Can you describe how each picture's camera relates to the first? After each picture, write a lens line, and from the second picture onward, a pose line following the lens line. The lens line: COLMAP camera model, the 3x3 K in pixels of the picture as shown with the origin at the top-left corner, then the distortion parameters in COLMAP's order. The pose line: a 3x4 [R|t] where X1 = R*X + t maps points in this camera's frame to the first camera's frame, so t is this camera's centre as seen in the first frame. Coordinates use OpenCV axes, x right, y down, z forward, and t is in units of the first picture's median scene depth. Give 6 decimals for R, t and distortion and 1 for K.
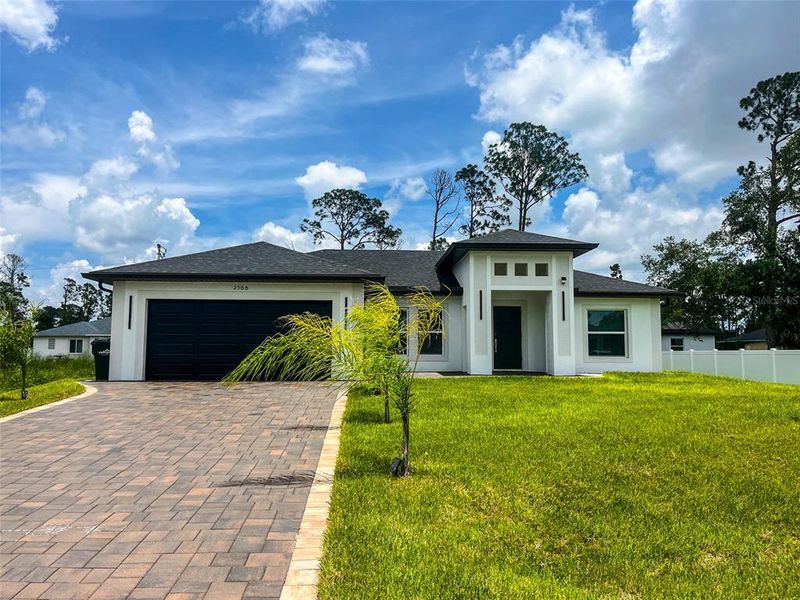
lens RADIAL K [[586.3, 0, 398.6], [0, 586.3, 297.2], [0, 0, 1]] dist [-0.002011, -0.000085]
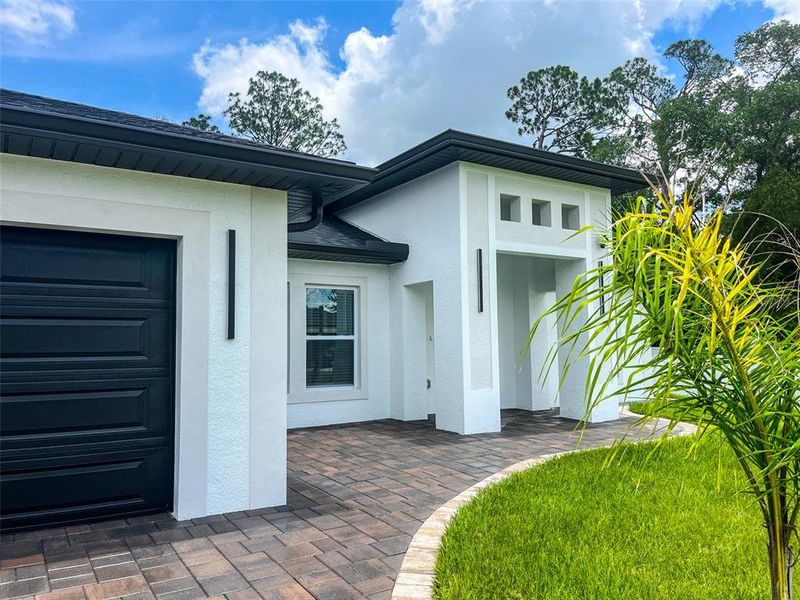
lens RADIAL K [[586.3, 0, 398.6], [0, 586.3, 297.2], [0, 0, 1]] dist [-0.002011, -0.000085]
pose [[0.862871, 0.023286, 0.504887, -0.132519], [-0.029833, 0.999543, 0.004887, 0.023540], [-0.504543, -0.019279, 0.863172, 0.580773]]
